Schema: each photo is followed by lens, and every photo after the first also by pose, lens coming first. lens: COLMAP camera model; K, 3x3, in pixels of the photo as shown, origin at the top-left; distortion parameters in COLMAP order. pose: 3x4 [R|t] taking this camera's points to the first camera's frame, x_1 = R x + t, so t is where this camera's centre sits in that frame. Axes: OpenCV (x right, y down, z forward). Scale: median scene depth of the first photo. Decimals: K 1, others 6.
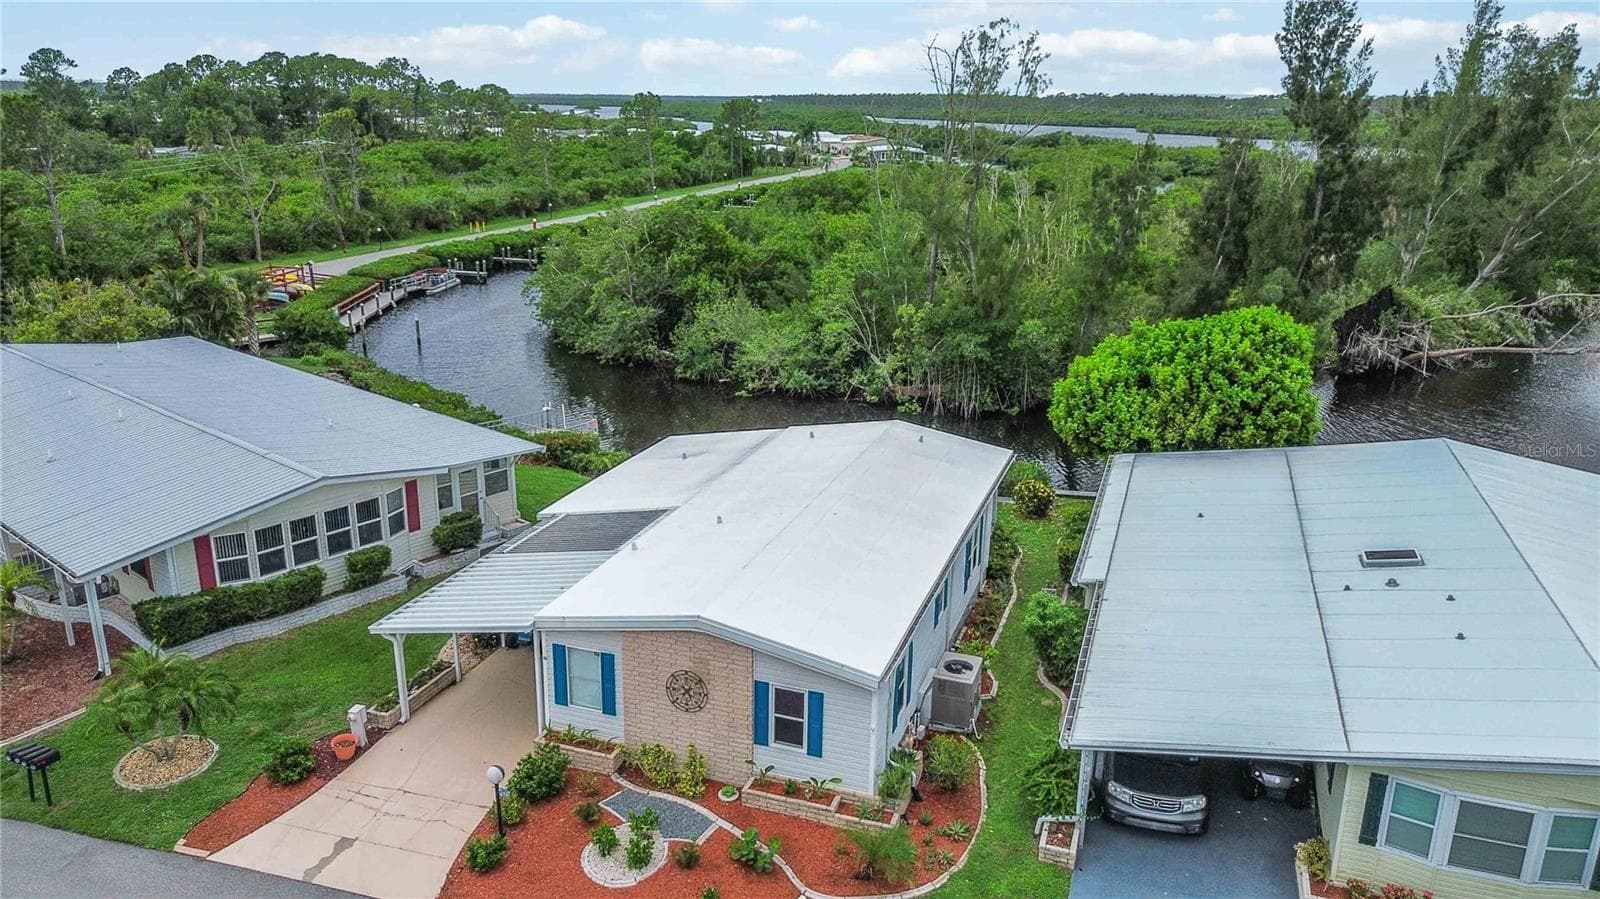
lens RADIAL K [[1128.8, 0, 801.5], [0, 1128.8, 445.1], [0, 0, 1]] dist [0.055011, -0.048436]
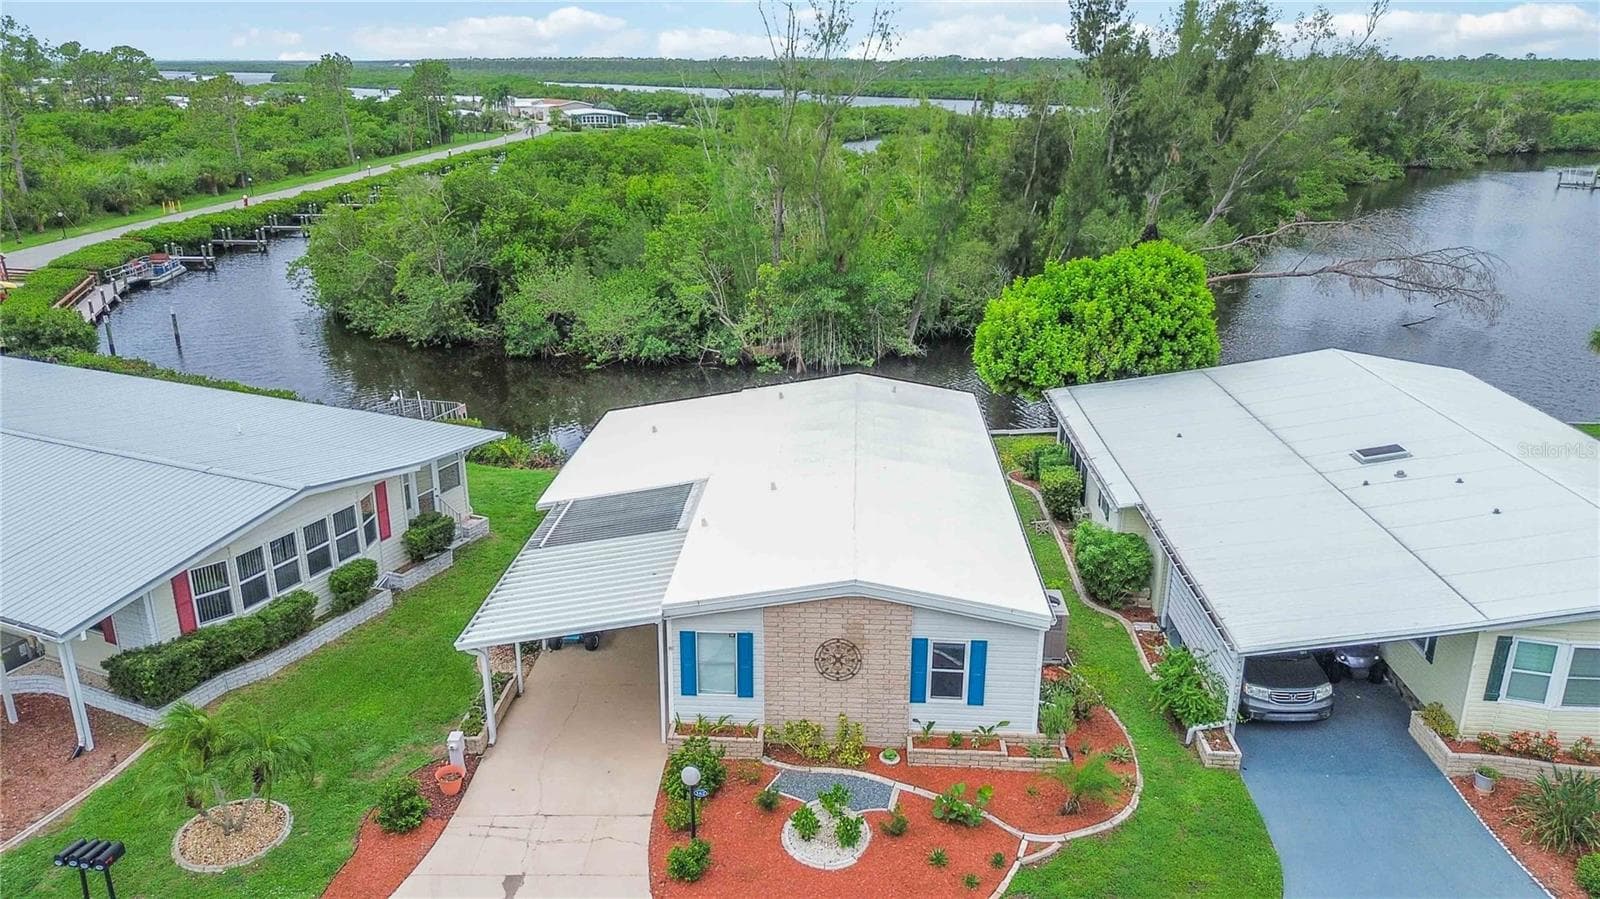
lens RADIAL K [[1128.8, 0, 797.8], [0, 1128.8, 446.3], [0, 0, 1]] dist [0.055011, -0.048436]
pose [[0.960307, -0.097707, 0.261275, -0.273133], [0.089960, 0.995081, 0.041478, -0.004794], [-0.264042, -0.016327, 0.964373, 0.062230]]
